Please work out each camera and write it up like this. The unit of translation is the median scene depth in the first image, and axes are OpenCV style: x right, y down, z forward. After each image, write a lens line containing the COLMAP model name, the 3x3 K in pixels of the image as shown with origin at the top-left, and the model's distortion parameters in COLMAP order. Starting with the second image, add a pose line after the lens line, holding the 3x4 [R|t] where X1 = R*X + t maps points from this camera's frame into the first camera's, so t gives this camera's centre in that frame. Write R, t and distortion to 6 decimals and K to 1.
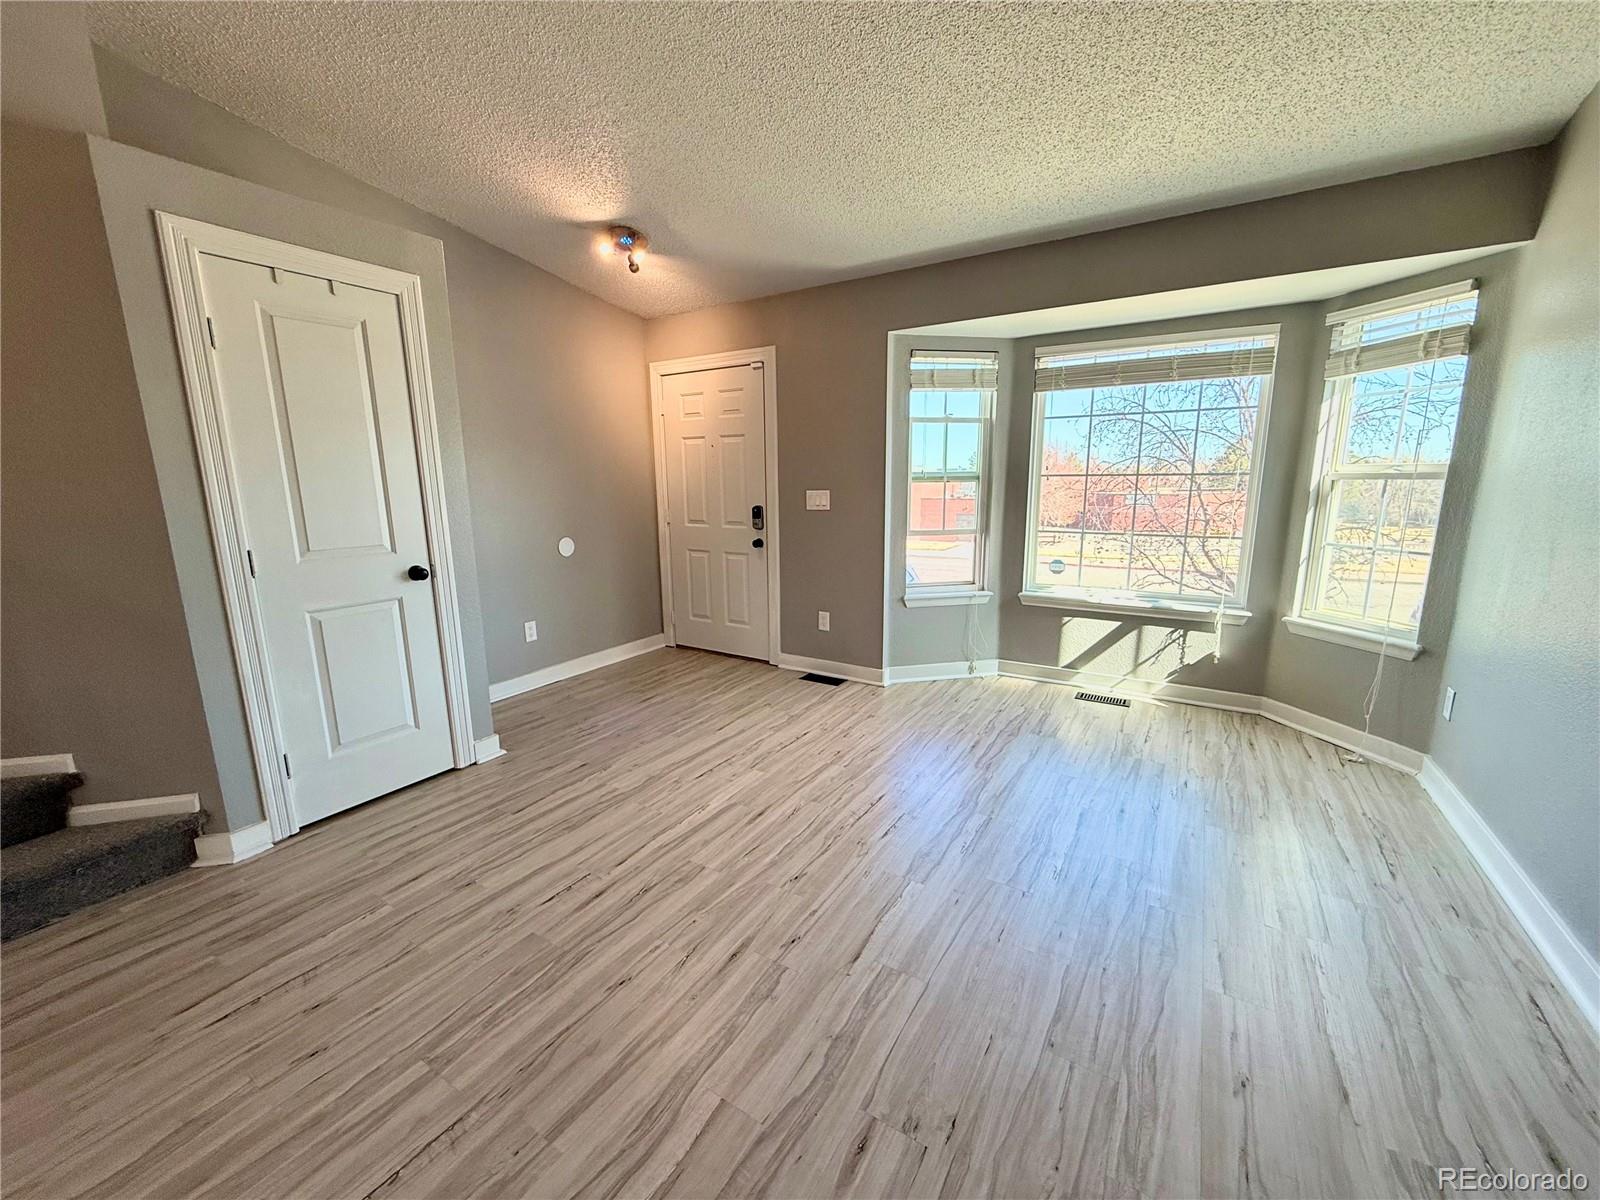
lens RADIAL K [[646.1, 0, 798.8], [0, 646.1, 605.4], [0, 0, 1]] dist [0.000239, 0.000440]
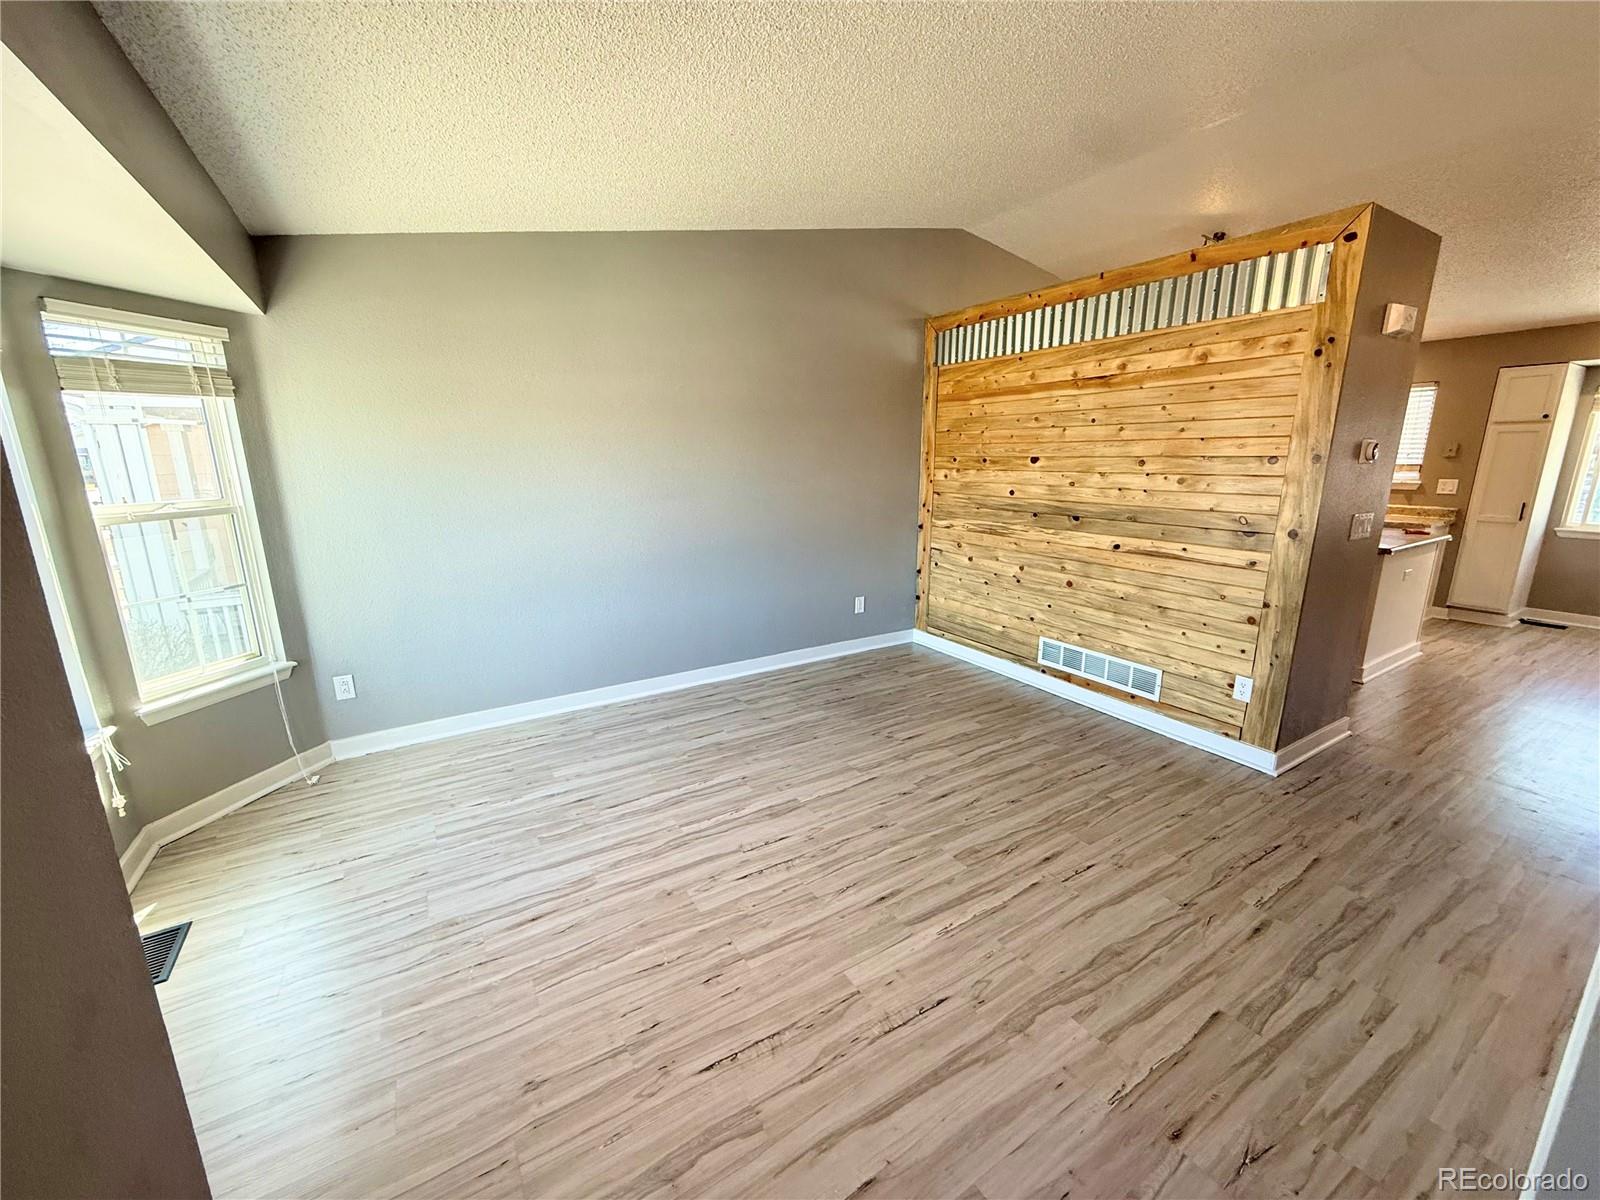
lens RADIAL K [[646.1, 0, 792.7], [0, 646.1, 604.7], [0, 0, 1]] dist [0.000239, 0.000440]
pose [[-0.897388, -0.083459, 0.433278, -0.299657], [0.102756, 0.915423, 0.389155, -0.400407], [-0.429111, 0.393745, -0.812913, 1.621816]]
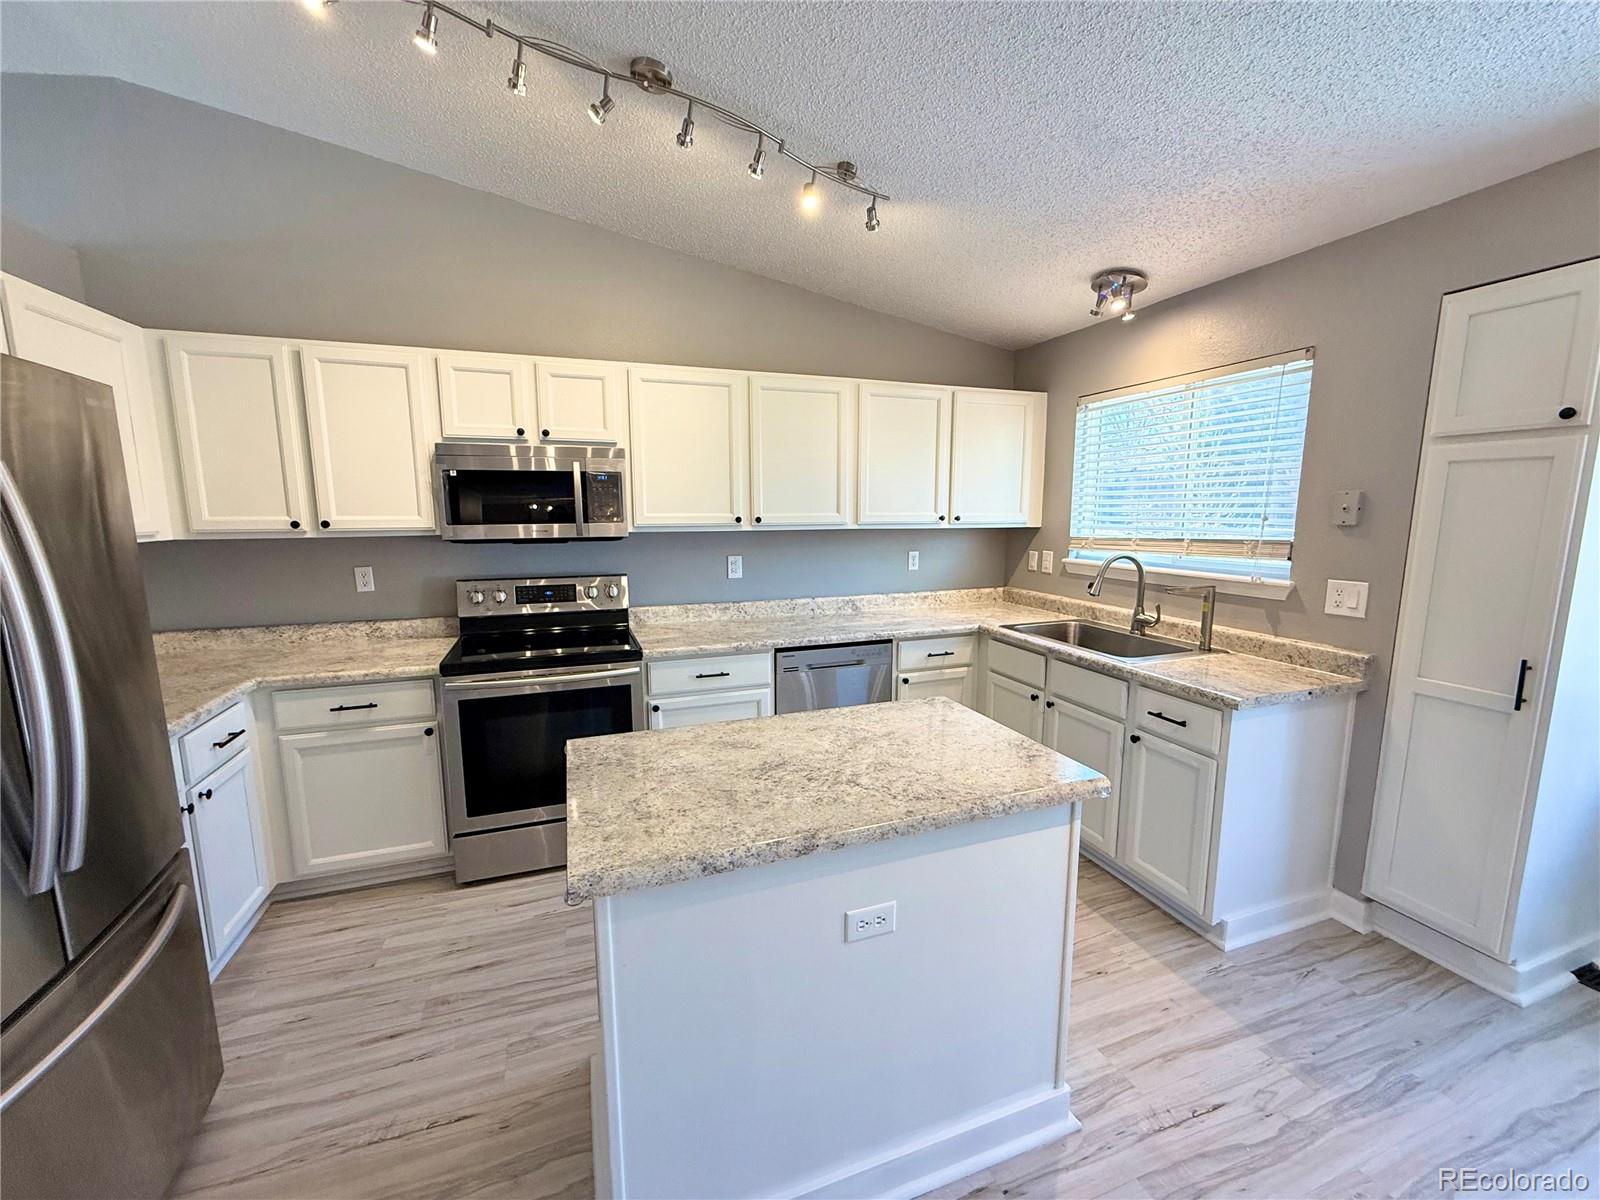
lens RADIAL K [[646.1, 0, 791.7], [0, 646.1, 602.8], [0, 0, 1]] dist [0.000239, 0.000440]
pose [[-0.819319, -0.072892, 0.568685, -0.341276], [0.120025, 0.948101, 0.294447, -0.383158], [-0.560634, 0.309502, -0.768048, 1.538435]]
